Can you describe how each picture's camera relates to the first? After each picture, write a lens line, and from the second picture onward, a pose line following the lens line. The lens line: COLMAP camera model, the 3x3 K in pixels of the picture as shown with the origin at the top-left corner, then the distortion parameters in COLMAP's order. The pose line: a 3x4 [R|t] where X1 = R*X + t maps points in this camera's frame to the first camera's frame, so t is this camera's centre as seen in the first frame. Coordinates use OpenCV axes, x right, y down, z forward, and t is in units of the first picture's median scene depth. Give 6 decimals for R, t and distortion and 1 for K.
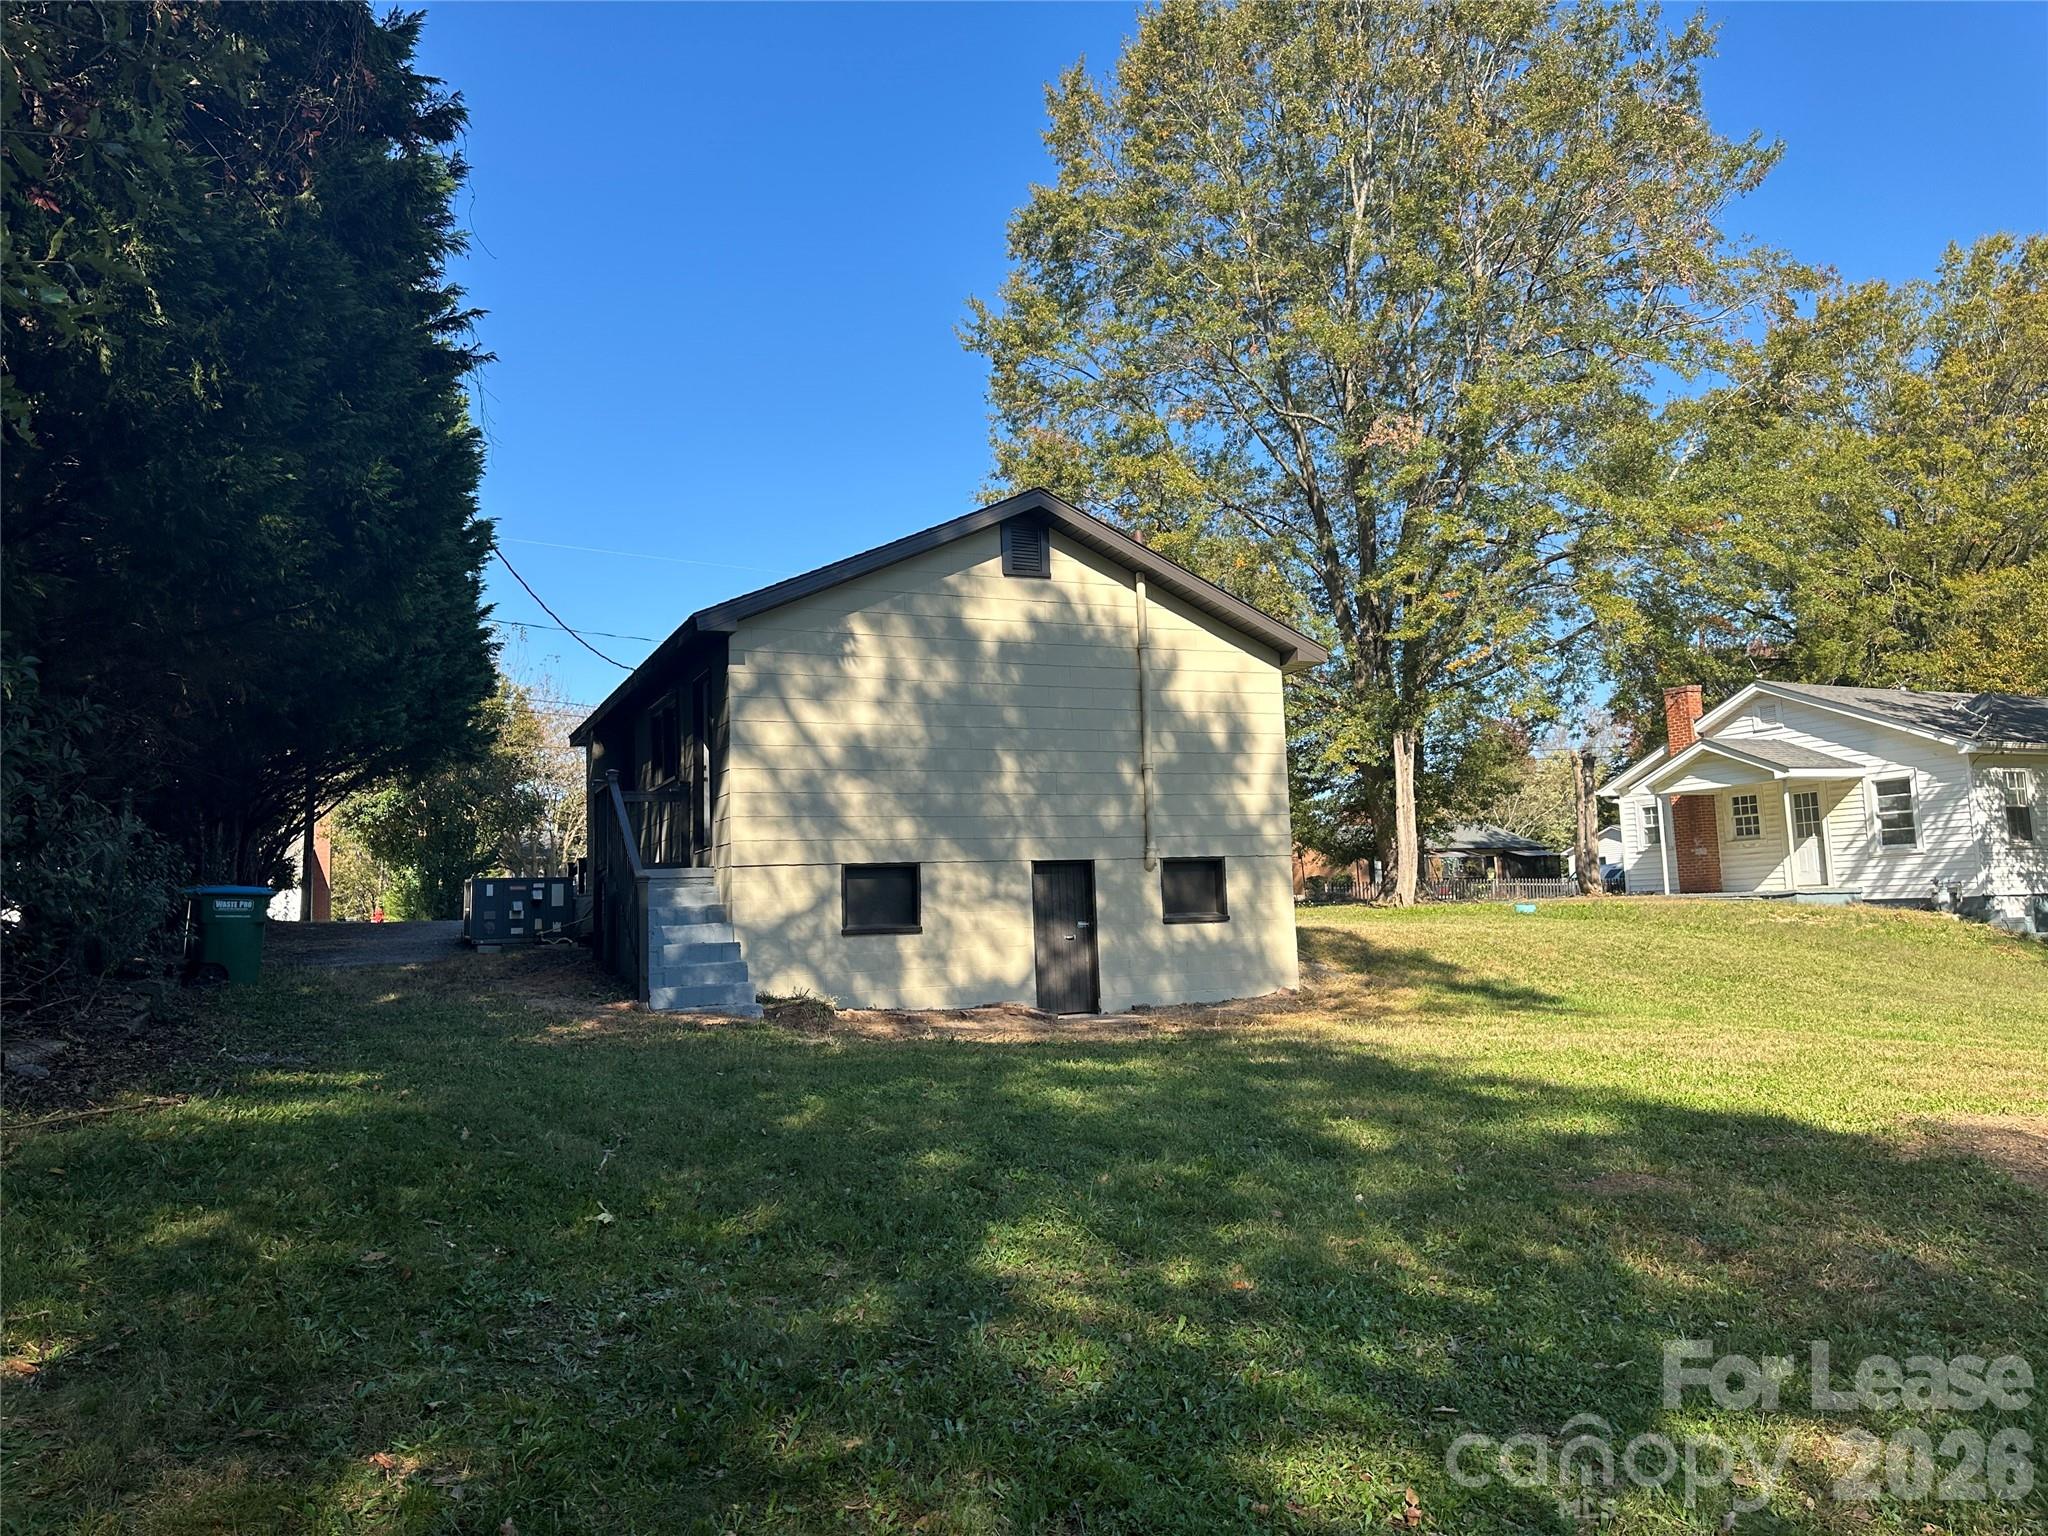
lens RADIAL K [[1429.6, 0, 1034.4], [0, 1429.6, 755.4], [0, 0, 1]] dist [0.208019, -0.415516]
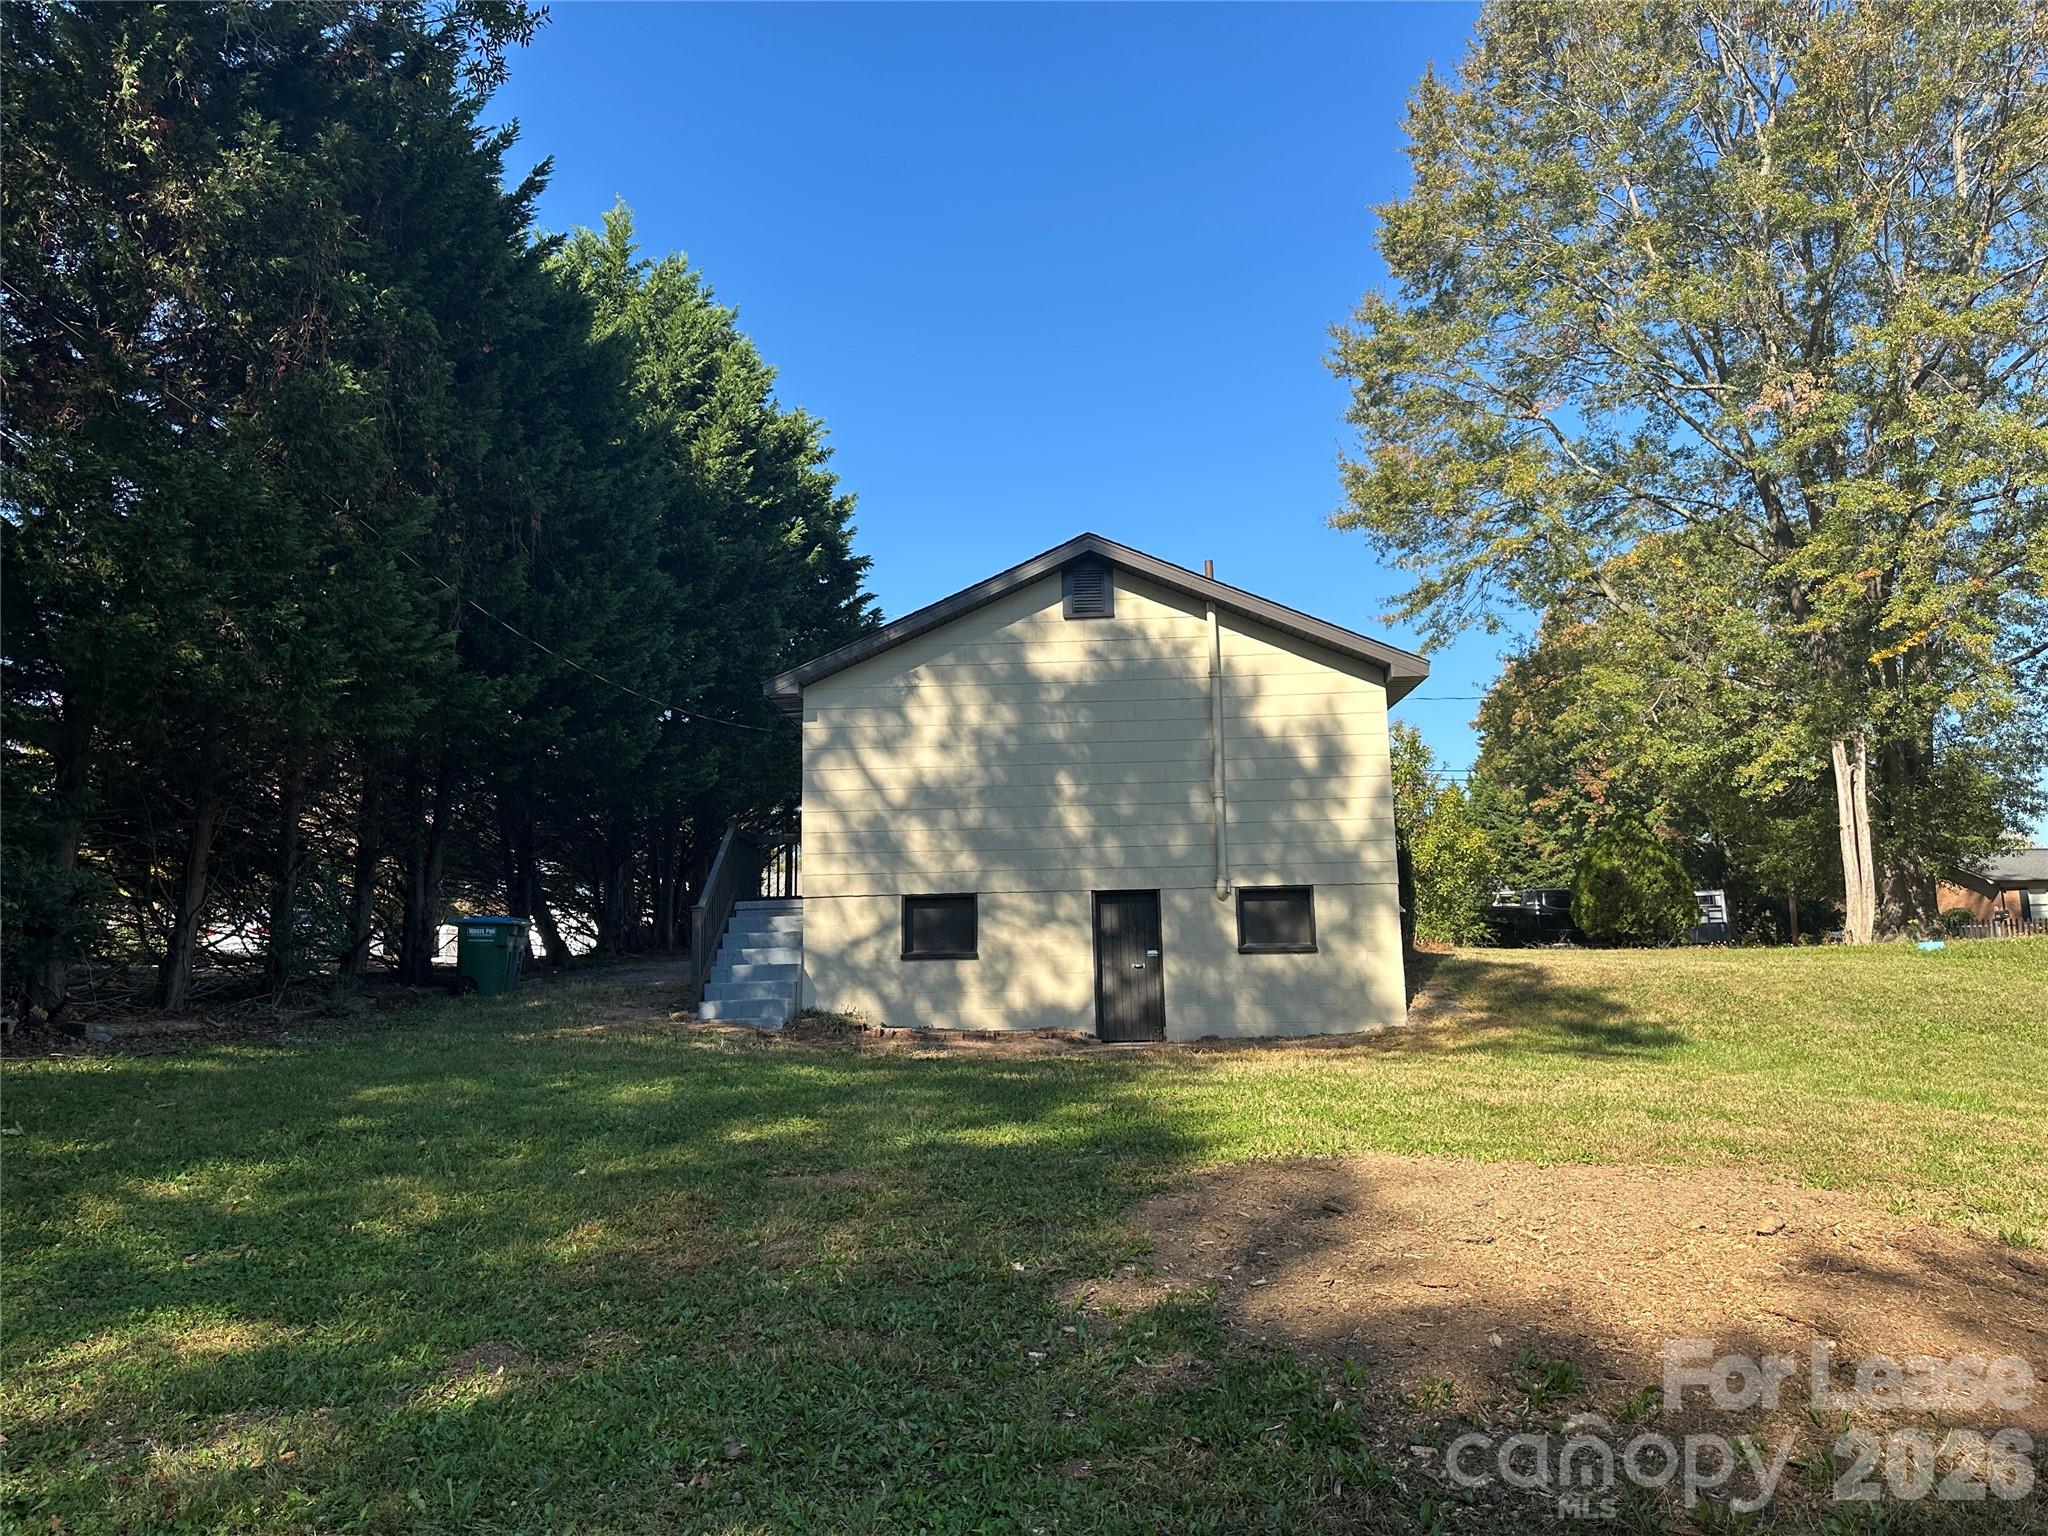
lens RADIAL K [[1429.6, 0, 1034.4], [0, 1429.6, 755.4], [0, 0, 1]] dist [0.208019, -0.415516]
pose [[0.891025, -0.058061, -0.450225, 0.436324], [0.043305, 0.998135, -0.043017, 0.018940], [0.451883, 0.018832, 0.891878, 0.055254]]
